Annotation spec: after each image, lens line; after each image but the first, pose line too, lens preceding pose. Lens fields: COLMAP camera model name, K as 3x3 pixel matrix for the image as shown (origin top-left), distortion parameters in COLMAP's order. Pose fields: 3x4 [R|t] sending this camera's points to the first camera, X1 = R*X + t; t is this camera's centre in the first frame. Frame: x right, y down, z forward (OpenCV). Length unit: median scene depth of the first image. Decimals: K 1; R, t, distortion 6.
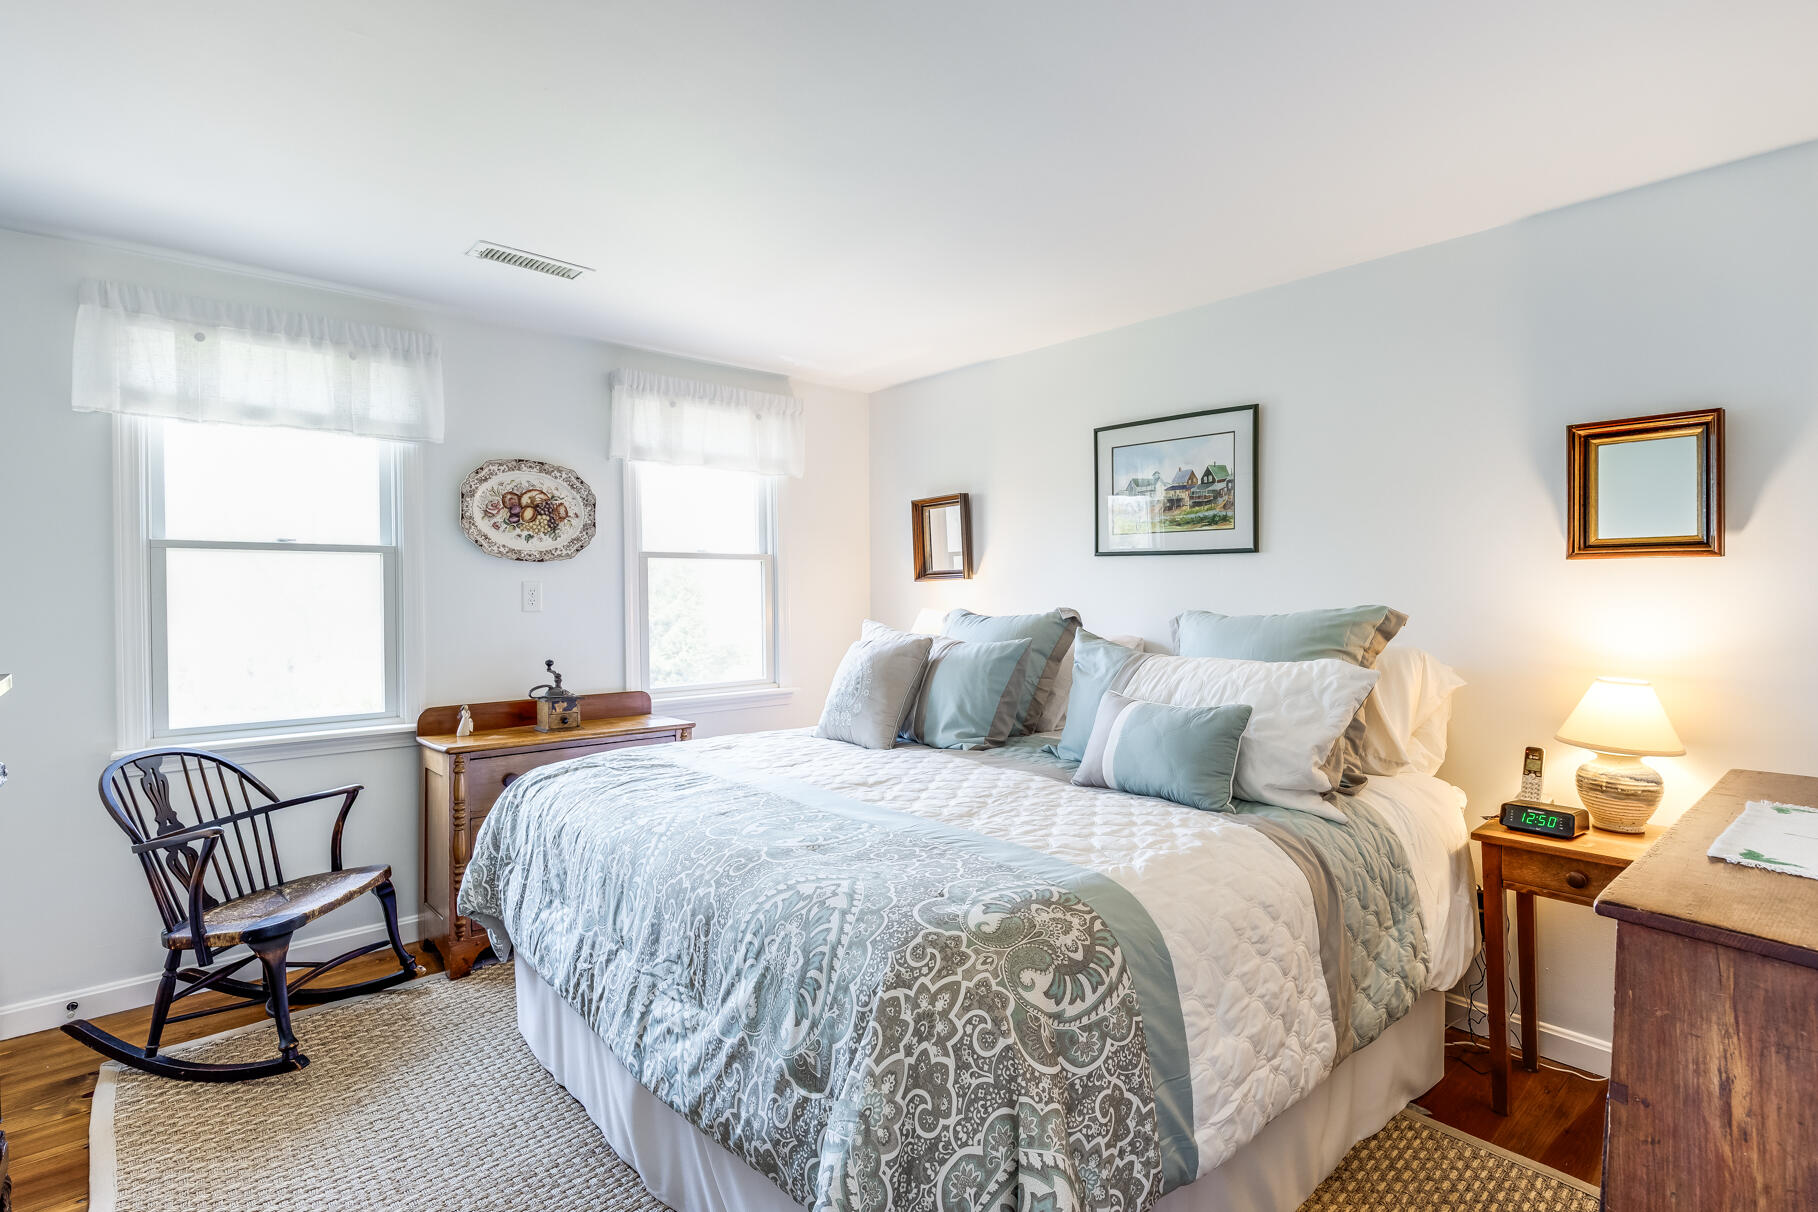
lens RADIAL K [[902.9, 0, 908.6], [0, 902.9, 575.6], [0, 0, 1]] dist [0.001540, 0.001373]
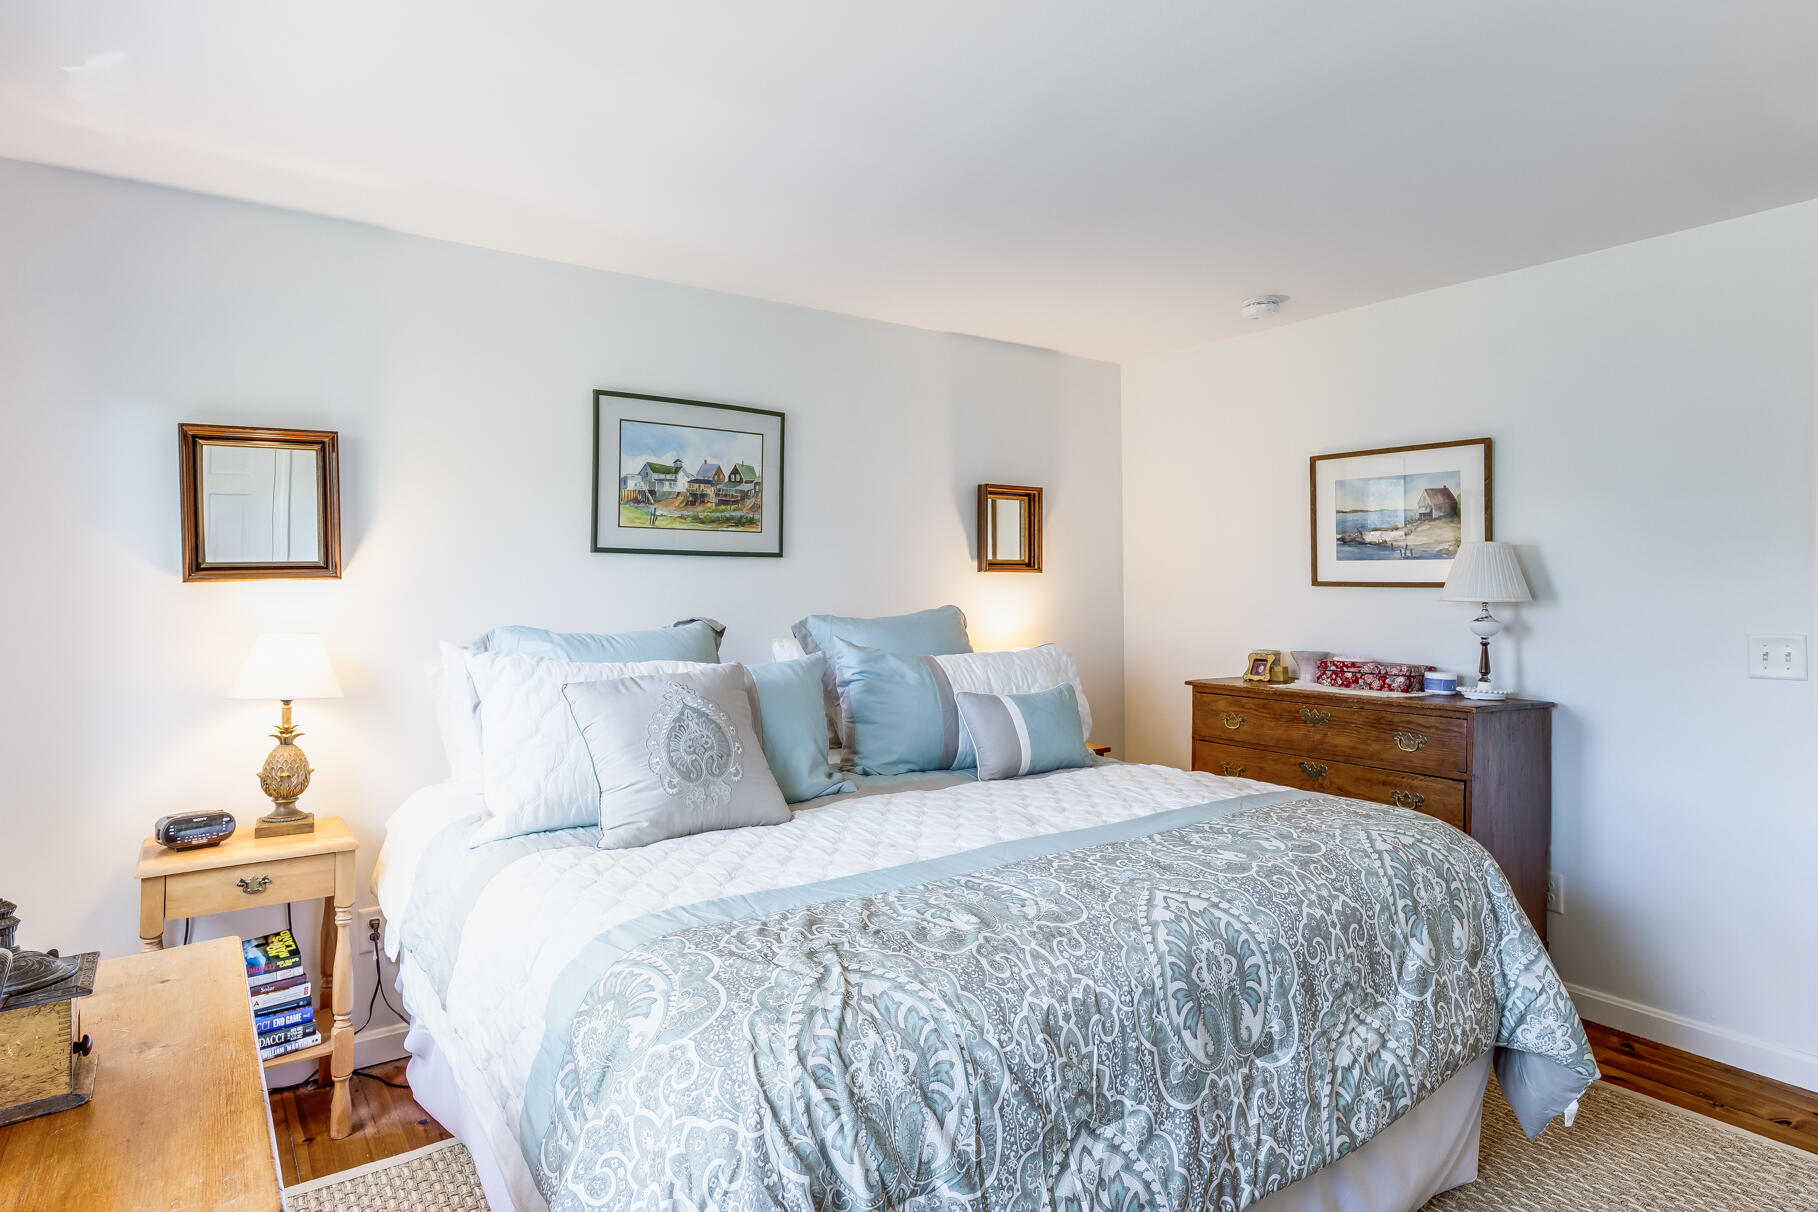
lens RADIAL K [[999.4, 0, 883.5], [0, 999.4, 590.6], [0, 0, 1]] dist [0.000199, 0.000466]
pose [[0.102959, 0.011115, 0.994624, -0.697474], [0.001584, 0.999934, -0.011338, 0.024049], [-0.994684, 0.002743, 0.102934, 0.736932]]
